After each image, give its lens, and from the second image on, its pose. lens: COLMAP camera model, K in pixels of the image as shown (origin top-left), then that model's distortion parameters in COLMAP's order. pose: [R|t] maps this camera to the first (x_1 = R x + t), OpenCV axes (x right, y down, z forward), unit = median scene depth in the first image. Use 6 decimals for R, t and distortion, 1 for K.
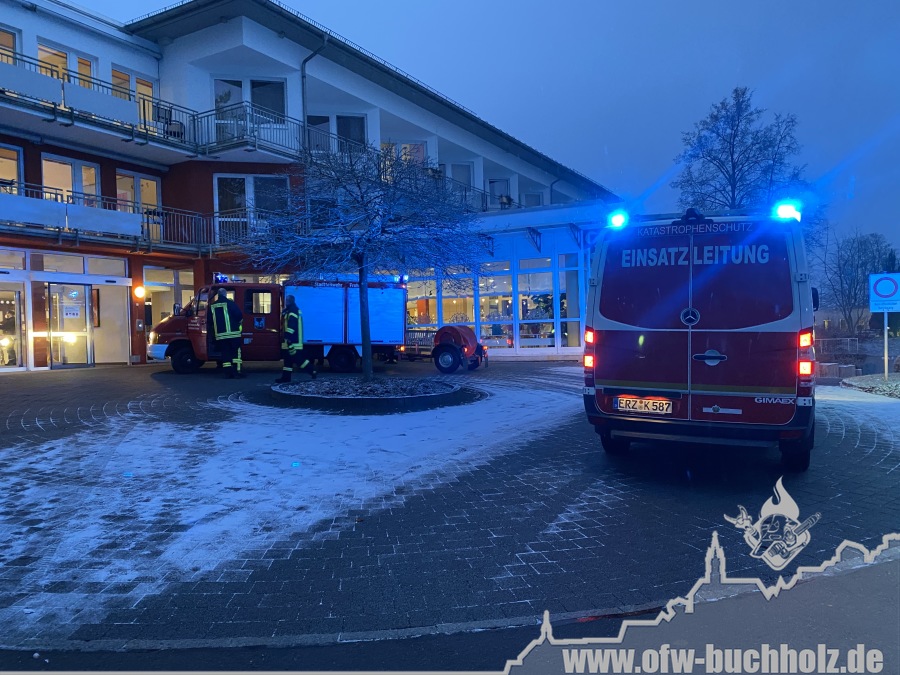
lens RADIAL K [[663.6, 0, 483.7], [0, 663.6, 346.1], [0, 0, 1]] dist [0.019509, -0.004701]
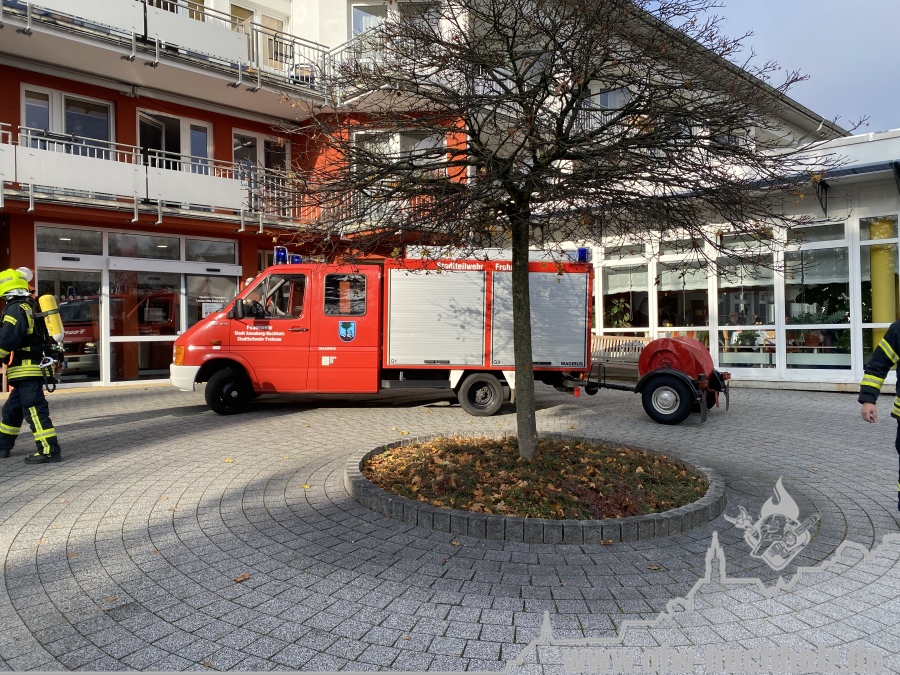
lens RADIAL K [[663.6, 0, 453.8], [0, 663.6, 335.9], [0, 0, 1]] dist [0.019509, -0.004701]
pose [[0.934787, 0.019796, -0.354656, -0.023296], [-0.022669, 0.999735, -0.003947, -0.024775], [0.354484, 0.011729, 0.934989, 0.384939]]
